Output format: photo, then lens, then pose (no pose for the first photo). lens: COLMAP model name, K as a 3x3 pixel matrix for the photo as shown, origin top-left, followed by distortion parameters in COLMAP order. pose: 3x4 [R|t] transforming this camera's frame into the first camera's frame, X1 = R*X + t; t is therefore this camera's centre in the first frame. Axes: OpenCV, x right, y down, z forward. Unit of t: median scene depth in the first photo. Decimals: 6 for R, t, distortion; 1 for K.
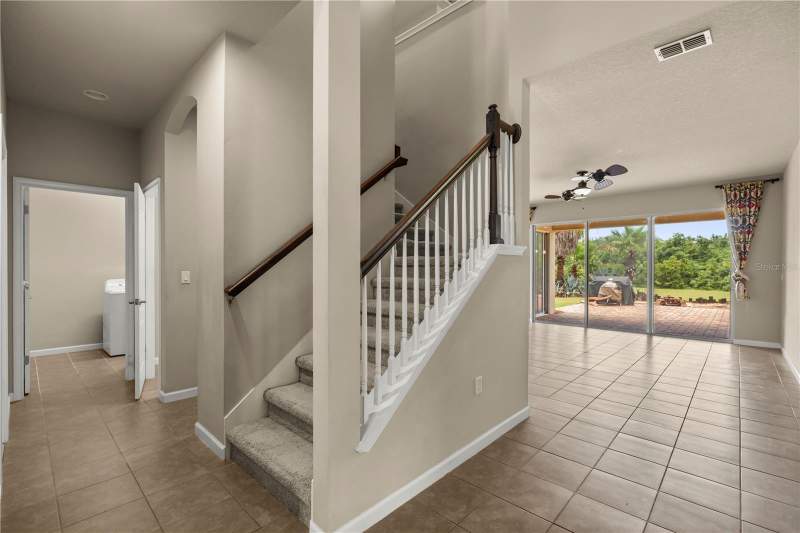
lens RADIAL K [[361.5, 0, 398.9], [0, 361.5, 269.3], [0, 0, 1]] dist [-0.010466, 0.000057]
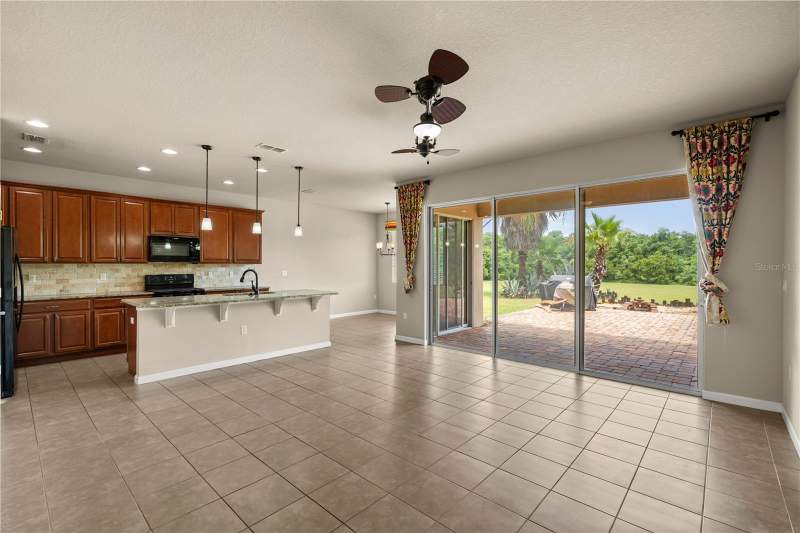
lens RADIAL K [[361.5, 0, 400.7], [0, 361.5, 264.2], [0, 0, 1]] dist [-0.010466, 0.000057]
pose [[0.999657, -0.002695, 0.026061, 0.365899], [0.002739, 0.999995, -0.001648, -0.011263], [-0.026056, 0.001719, 0.999659, 0.365469]]
